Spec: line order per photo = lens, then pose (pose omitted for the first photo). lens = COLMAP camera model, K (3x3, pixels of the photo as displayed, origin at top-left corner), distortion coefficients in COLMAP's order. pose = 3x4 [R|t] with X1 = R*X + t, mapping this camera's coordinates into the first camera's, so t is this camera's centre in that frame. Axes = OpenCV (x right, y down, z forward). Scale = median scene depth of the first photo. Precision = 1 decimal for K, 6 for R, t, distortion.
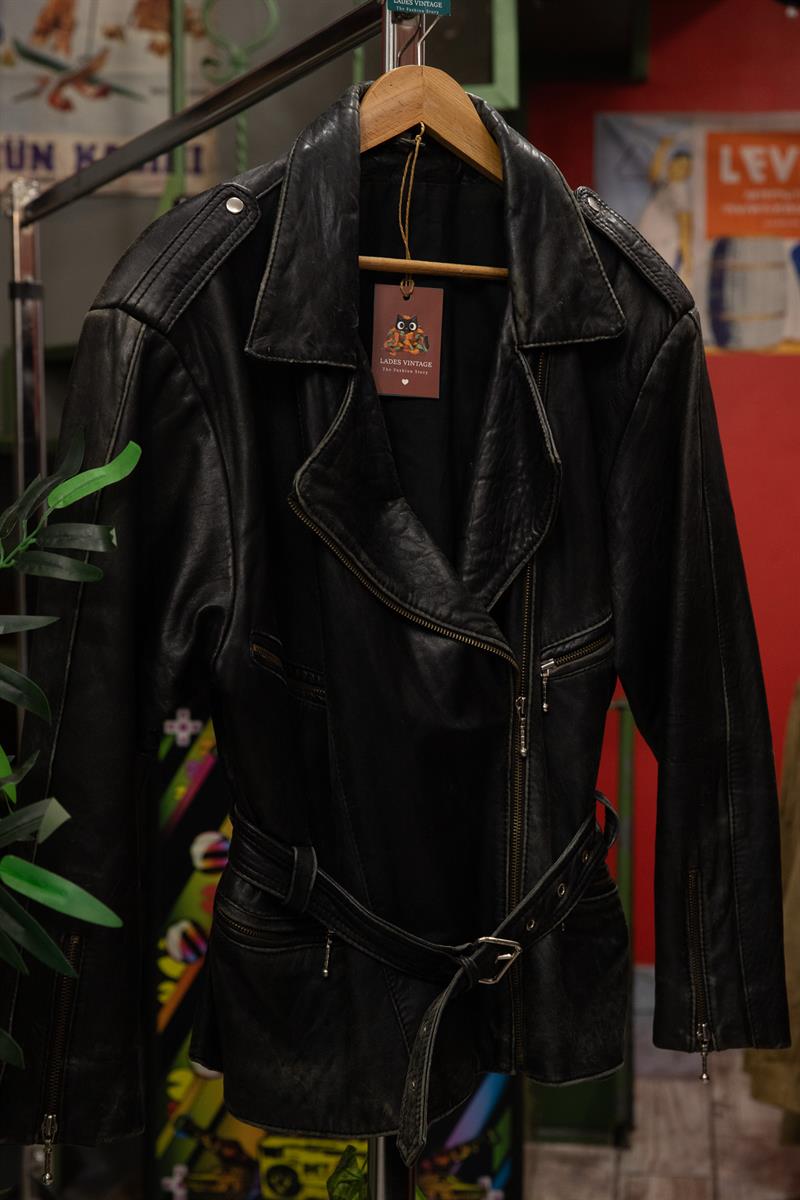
lens RADIAL K [[2228.9, 0, 400.0], [0, 2228.9, 600.0], [0, 0, 1]] dist [0.179381, 0.284546]
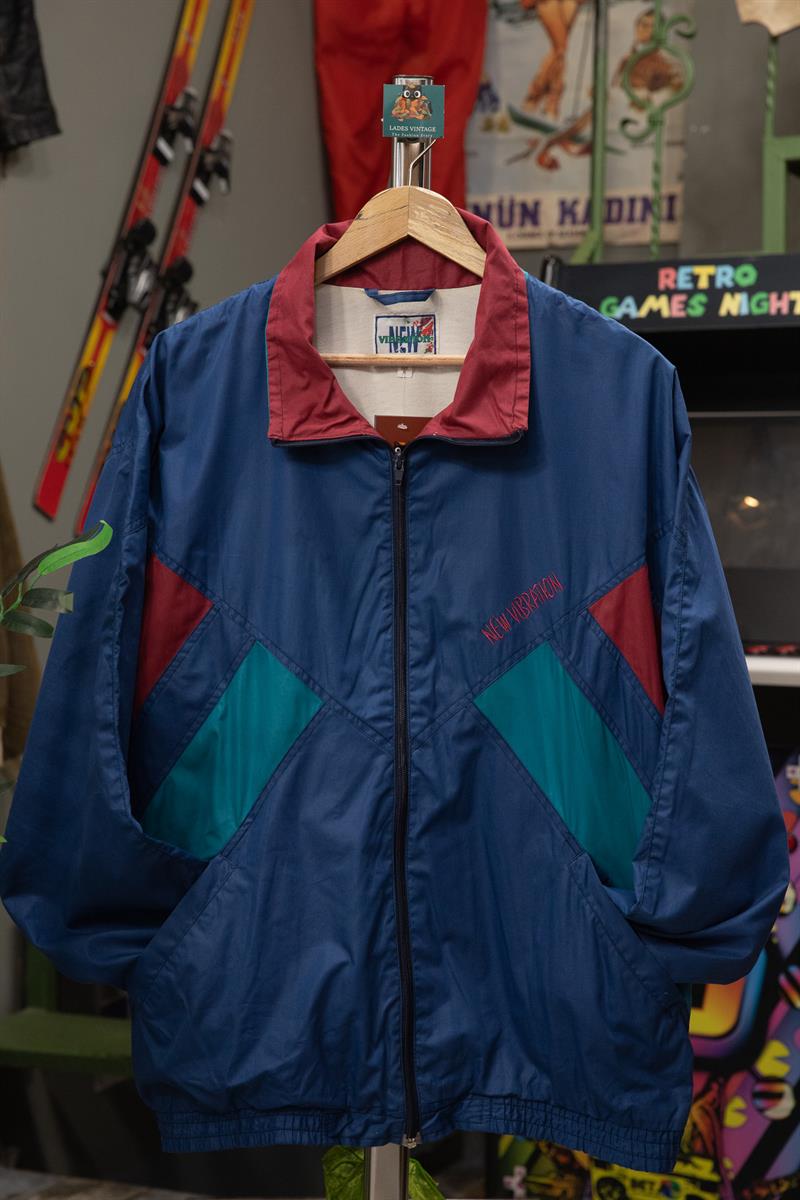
lens RADIAL K [[2223.3, 0, 400.0], [0, 2223.3, 600.0], [0, 0, 1]] dist [0.178403, 0.236427]
pose [[0.944348, 0.016969, -0.328510, 0.372142], [-0.019712, 0.999793, -0.005022, -0.020164], [0.328356, 0.011218, 0.944487, -0.046502]]
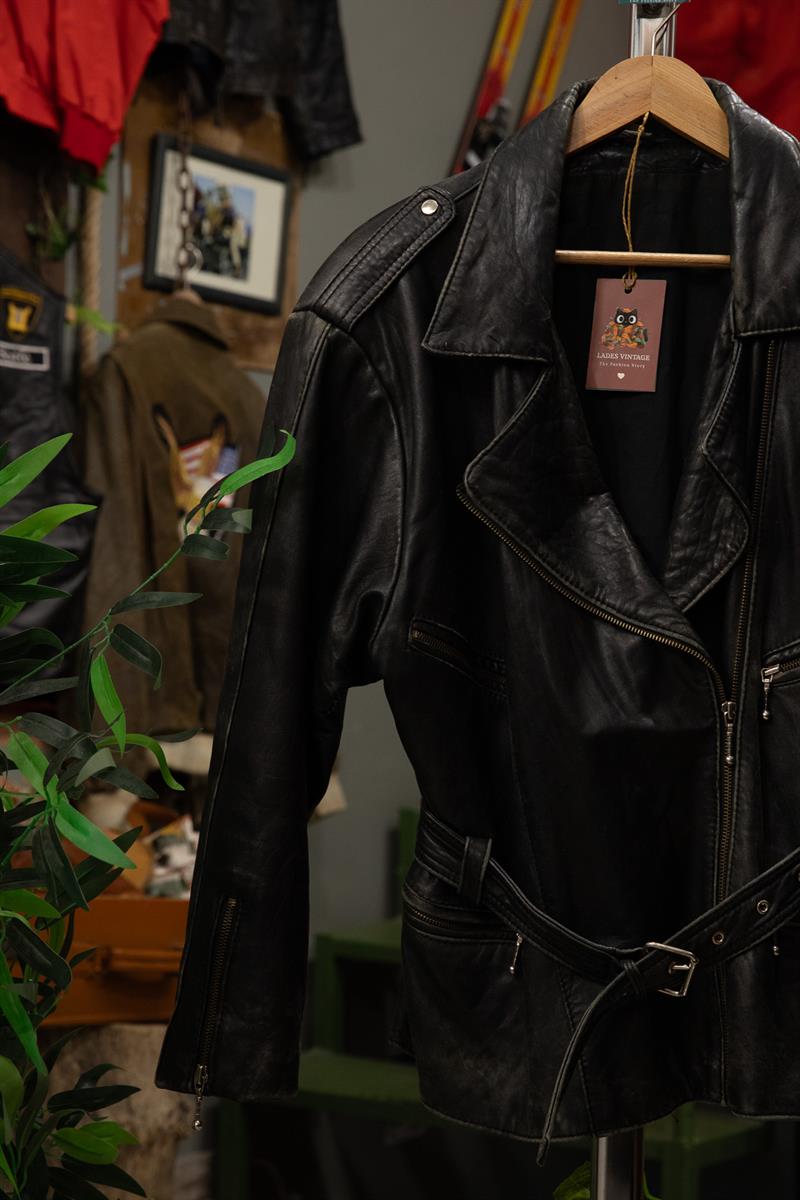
lens RADIAL K [[2228.9, 0, 400.0], [0, 2228.9, 600.0], [0, 0, 1]] dist [0.179381, 0.284546]
pose [[0.877029, 0.011668, -0.480296, 0.389540], [-0.036746, 0.998406, -0.042845, 0.046302], [0.479030, 0.055225, 0.876060, 0.096094]]
